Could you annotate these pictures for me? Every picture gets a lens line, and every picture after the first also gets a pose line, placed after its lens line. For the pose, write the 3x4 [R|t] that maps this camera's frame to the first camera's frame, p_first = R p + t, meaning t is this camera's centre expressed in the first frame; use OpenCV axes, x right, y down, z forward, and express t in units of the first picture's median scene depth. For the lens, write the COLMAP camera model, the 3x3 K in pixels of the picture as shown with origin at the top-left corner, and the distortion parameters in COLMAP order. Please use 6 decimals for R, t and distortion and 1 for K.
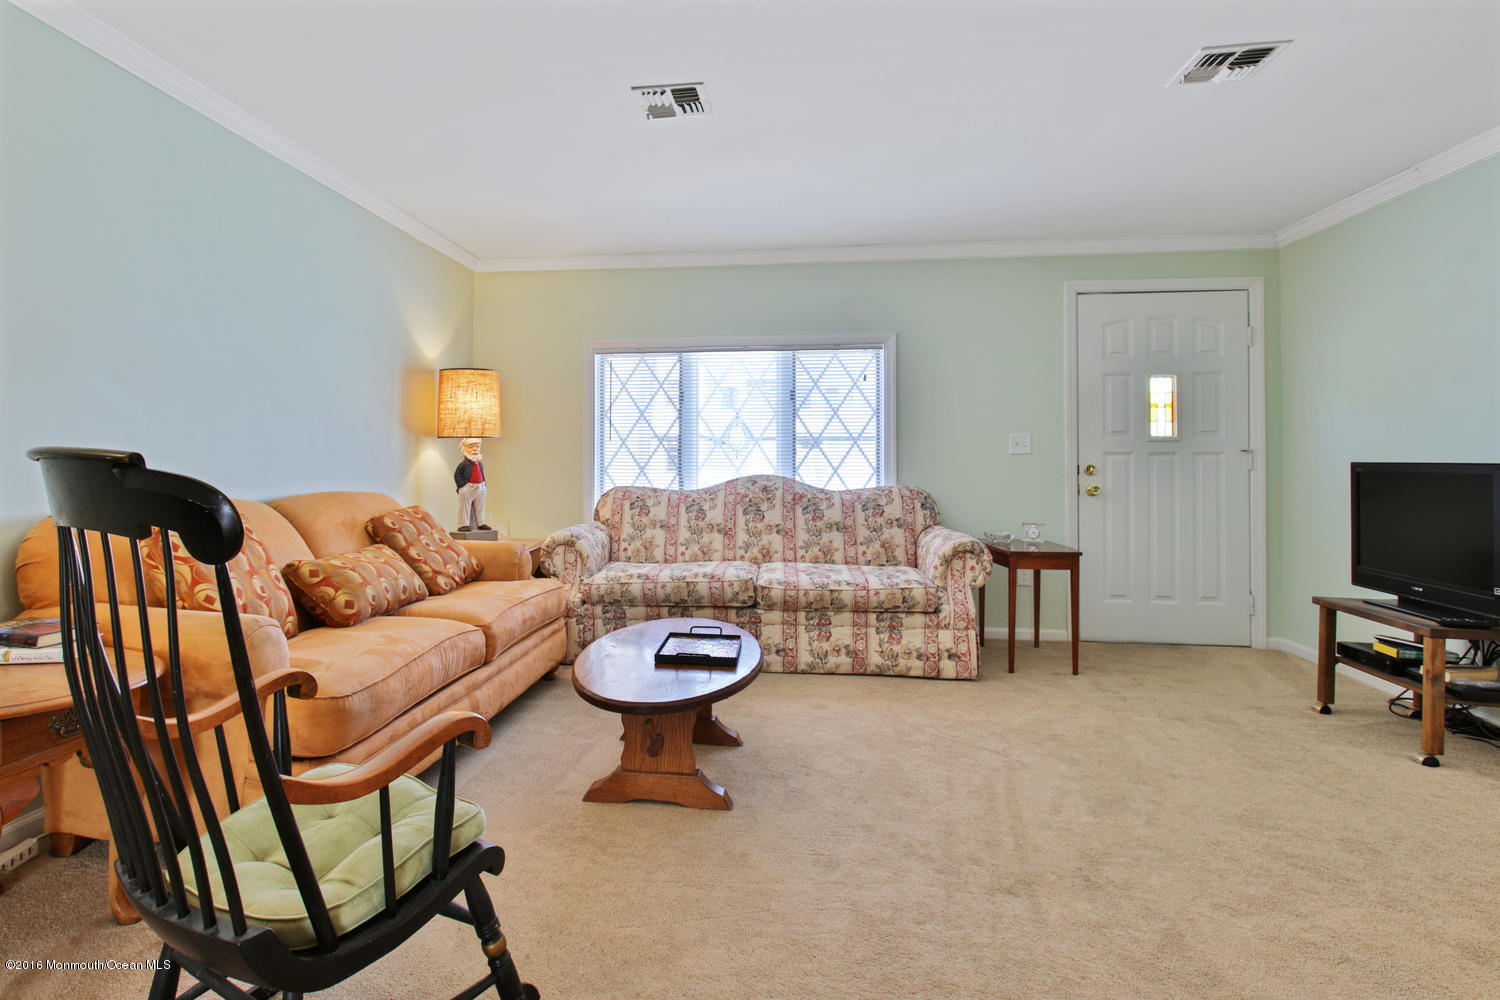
lens RADIAL K [[794.2, 0, 677.8], [0, 794.2, 440.4], [0, 0, 1]] dist [-0.018610, 0.012043]
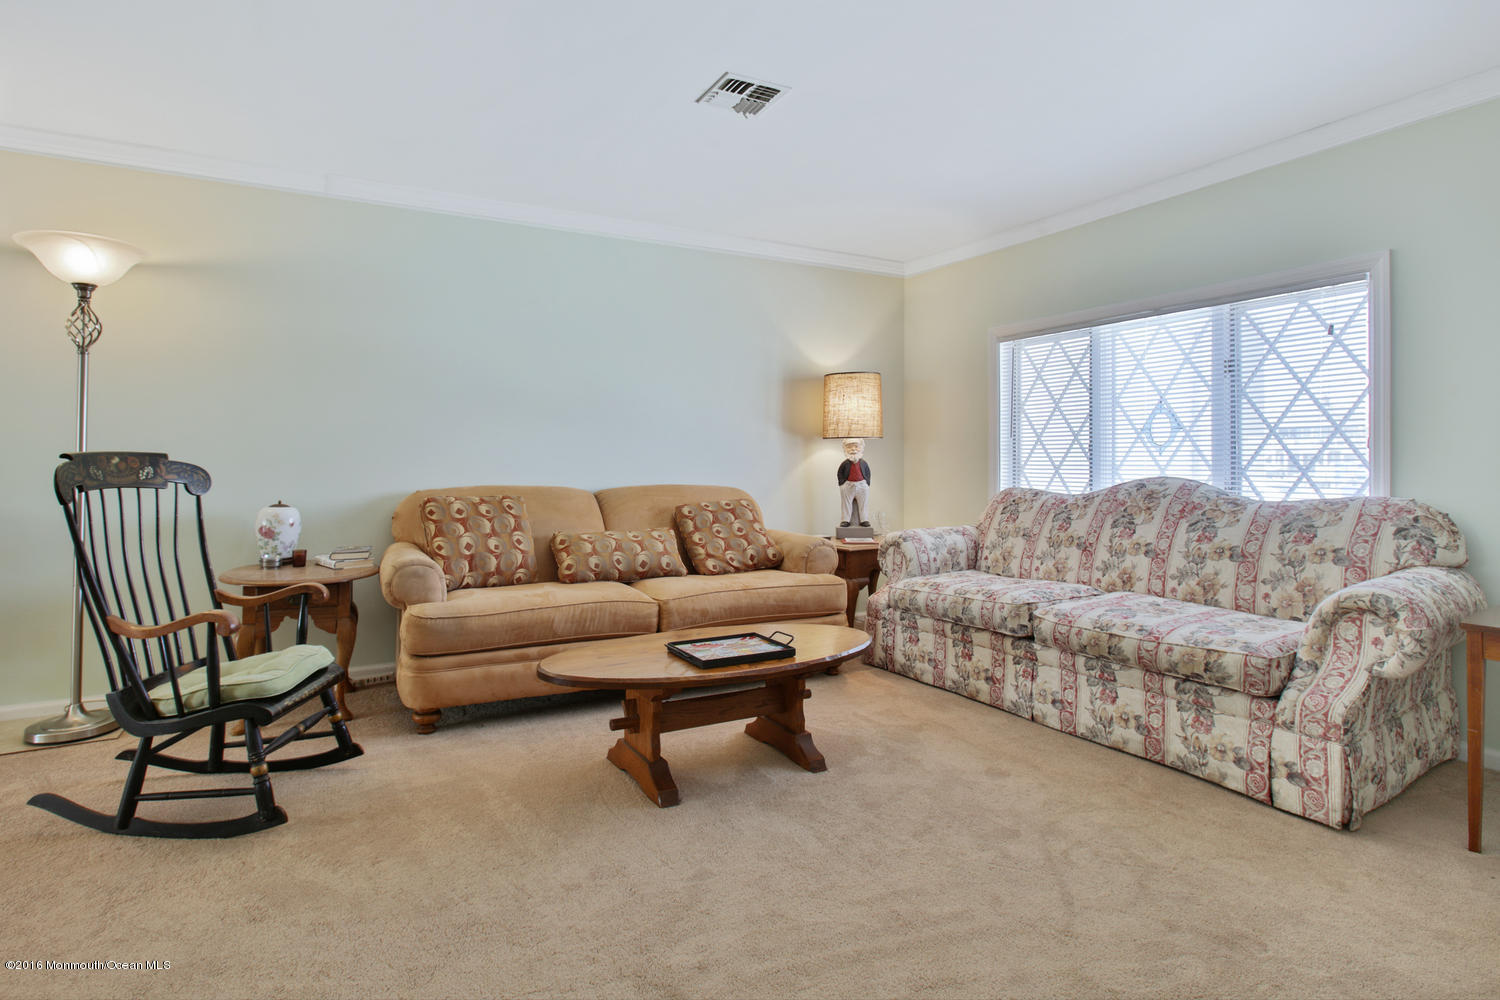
lens RADIAL K [[794.2, 0, 775.0], [0, 794.2, 443.5], [0, 0, 1]] dist [-0.018610, 0.012043]
pose [[0.608634, -0.021213, -0.793167, 0.531745], [0.022936, 0.999695, -0.009137, 0.011557], [0.793119, -0.012631, 0.608935, 0.284714]]
